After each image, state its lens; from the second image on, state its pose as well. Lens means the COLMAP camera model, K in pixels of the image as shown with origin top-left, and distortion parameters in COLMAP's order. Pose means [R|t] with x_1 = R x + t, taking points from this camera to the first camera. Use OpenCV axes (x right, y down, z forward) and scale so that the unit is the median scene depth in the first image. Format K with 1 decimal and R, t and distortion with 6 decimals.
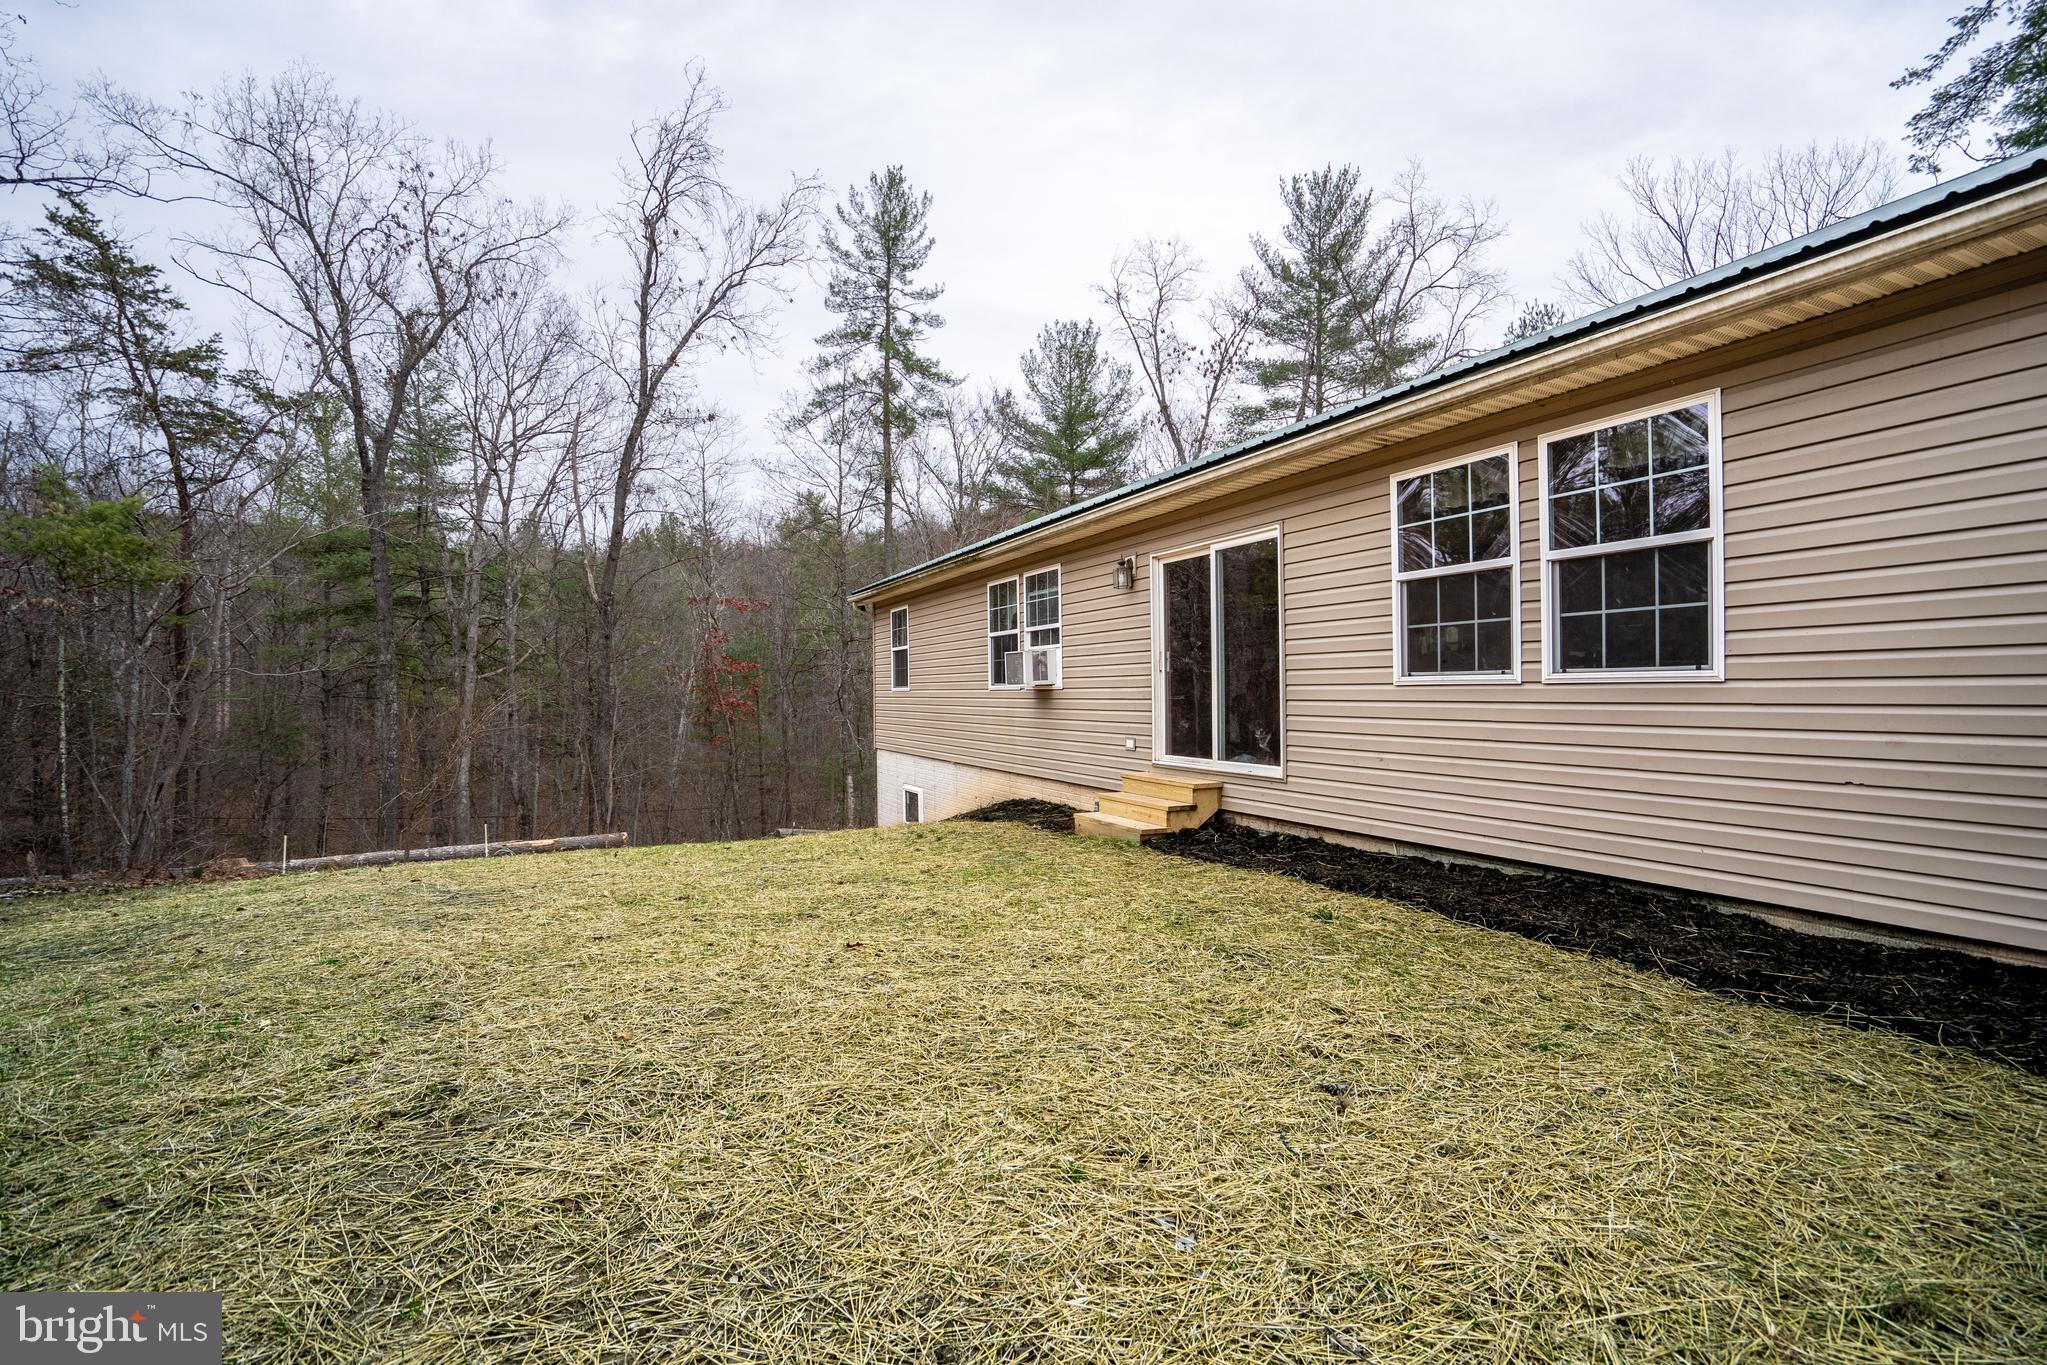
lens RADIAL K [[972.6, 0, 1023.5], [0, 972.6, 682.5], [0, 0, 1]] dist [-0.013492, 0.016517]
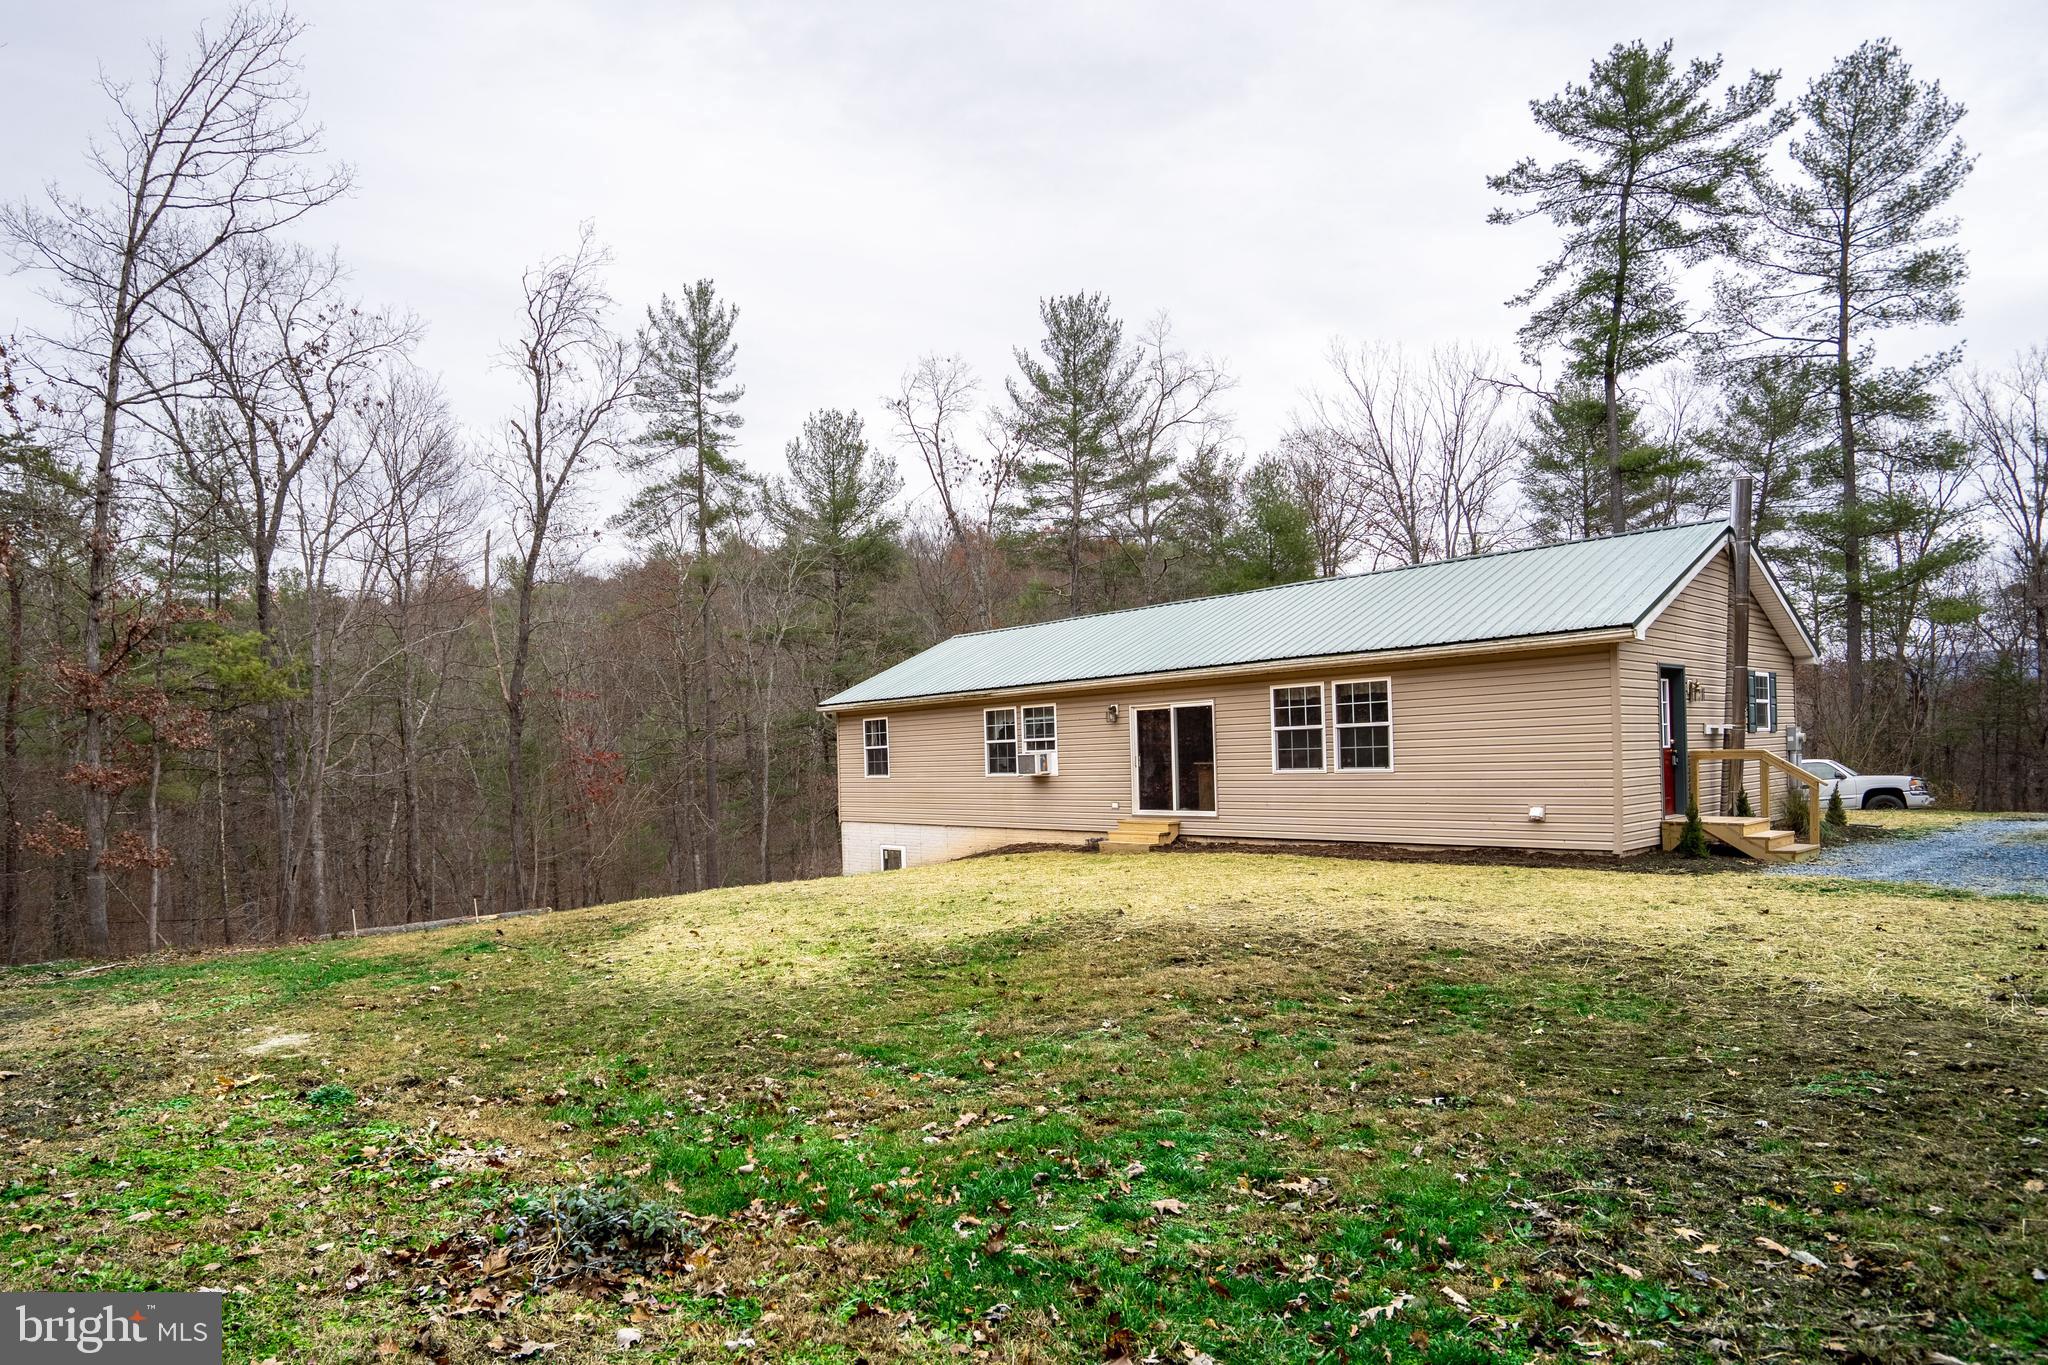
lens RADIAL K [[1032.3, 0, 969.2], [0, 1032.3, 768.0], [0, 0, 1]] dist [0.002331, 0.026335]
pose [[0.974540, -0.018967, 0.223410, -0.179749], [0.017405, 0.999808, 0.008960, -0.009203], [-0.223537, -0.004843, 0.974683, -0.257855]]
